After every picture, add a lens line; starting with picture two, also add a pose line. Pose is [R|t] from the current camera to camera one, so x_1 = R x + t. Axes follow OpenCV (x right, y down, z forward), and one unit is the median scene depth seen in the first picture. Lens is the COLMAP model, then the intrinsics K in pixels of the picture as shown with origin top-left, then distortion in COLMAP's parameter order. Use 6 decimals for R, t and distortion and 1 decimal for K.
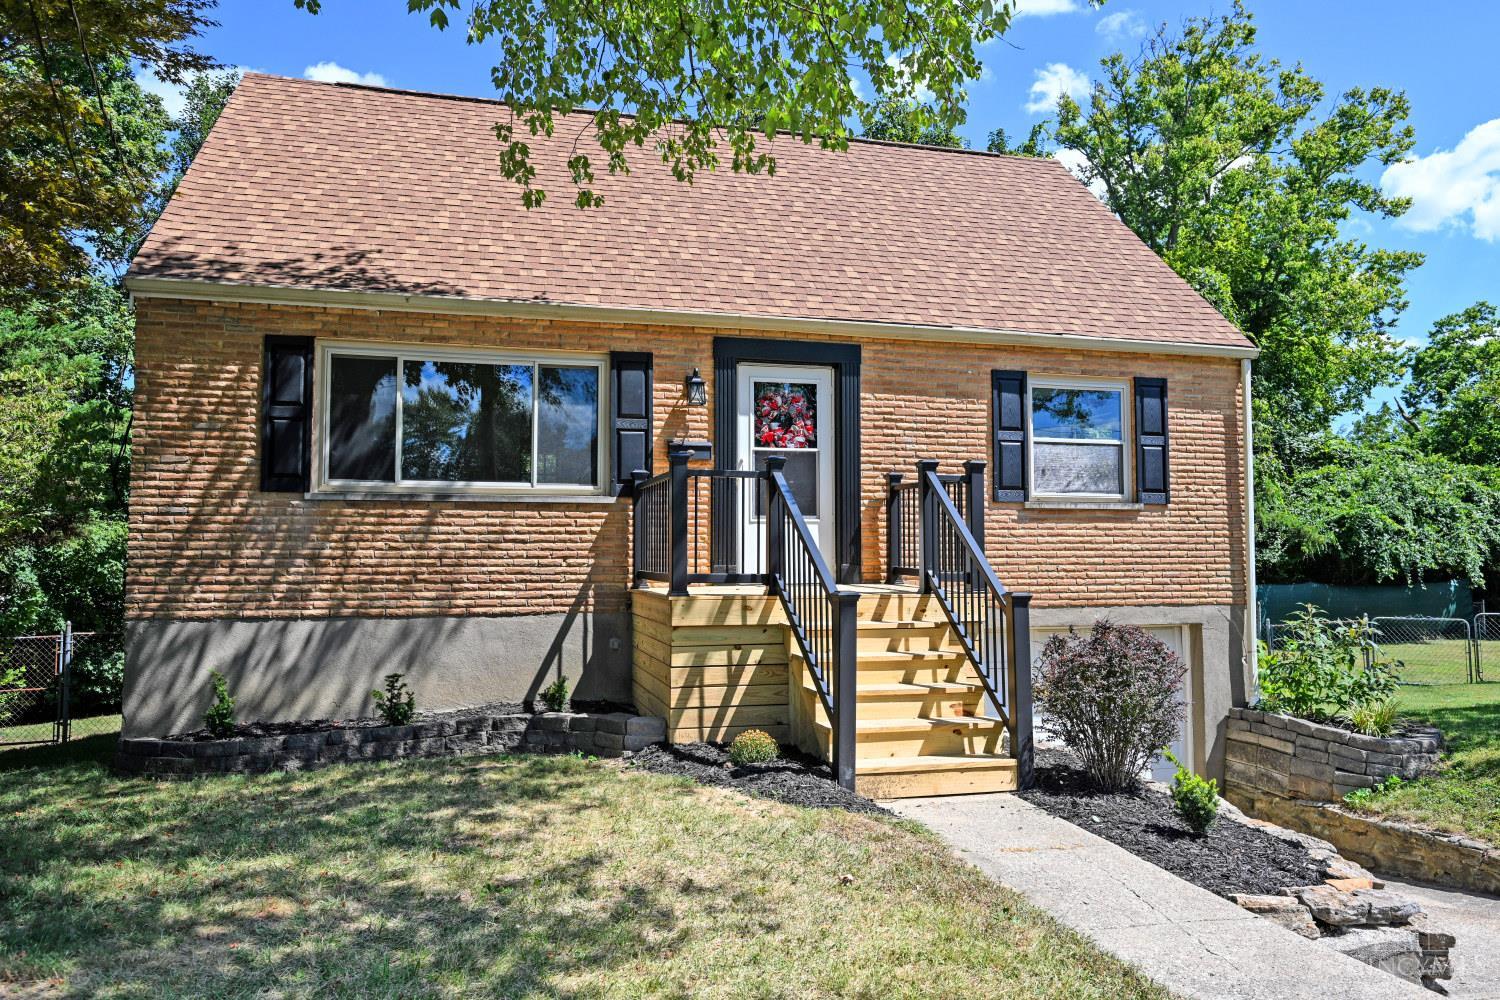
lens RADIAL K [[1017.3, 0, 749.8], [0, 1017.3, 503.7], [0, 0, 1]] dist [-0.001187, -0.000905]
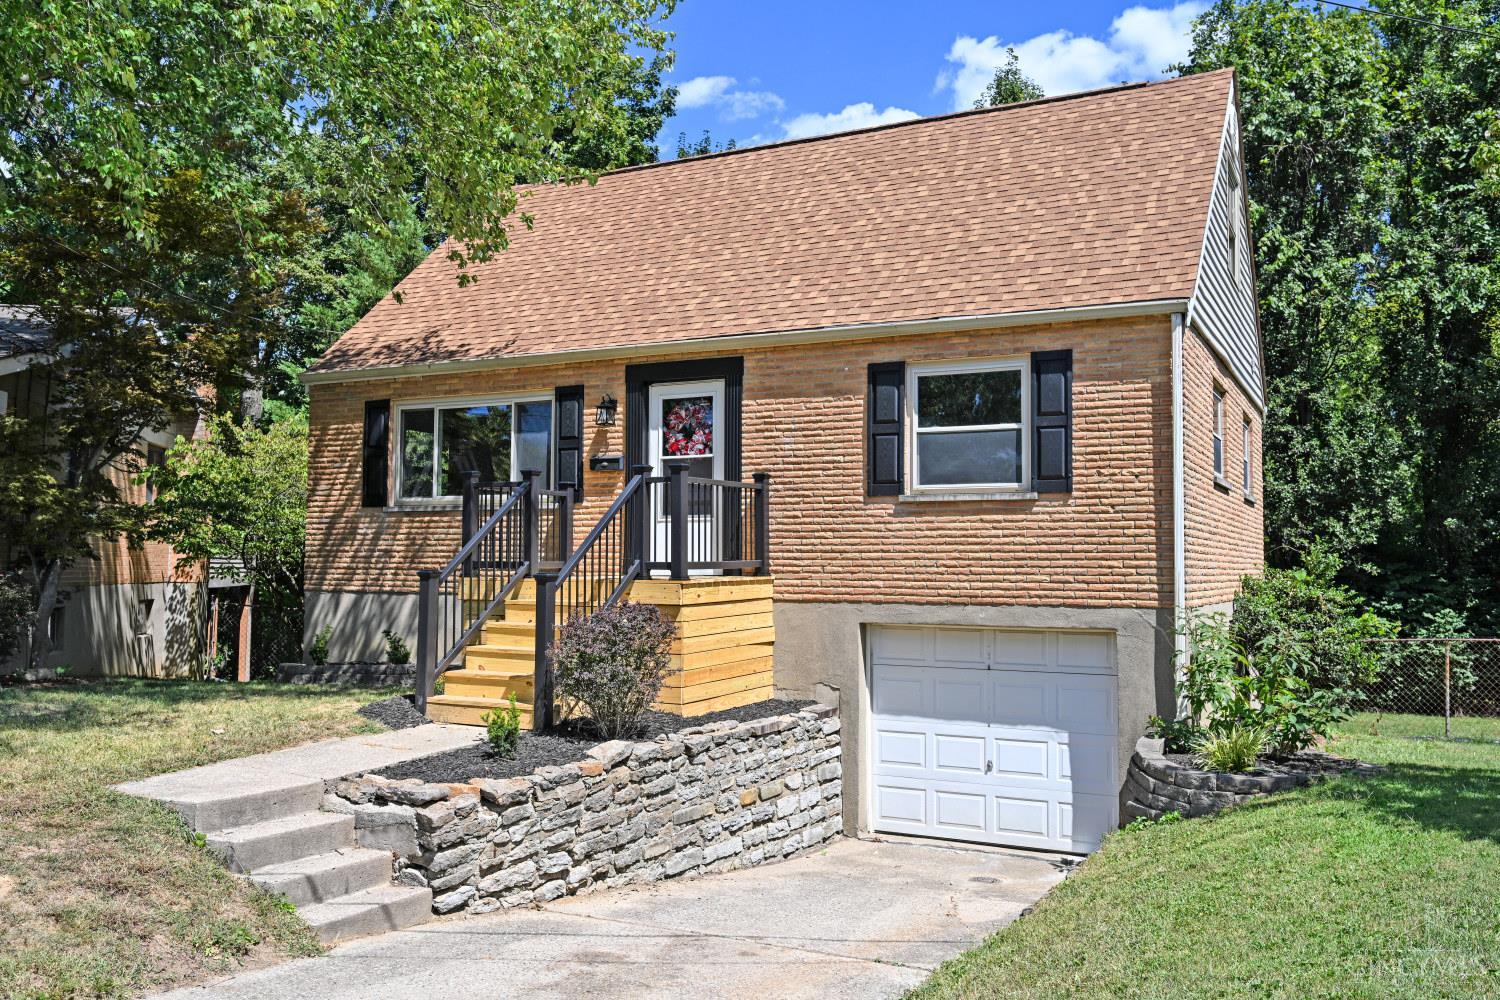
lens RADIAL K [[1224.3, 0, 751.1], [0, 1224.3, 497.9], [0, 0, 1]] dist [-0.002364, 0.000288]
pose [[0.752507, -0.030455, -0.657879, 0.931171], [0.028680, 0.999498, -0.013463, 0.012310], [0.657959, -0.008737, 0.753003, 0.019142]]
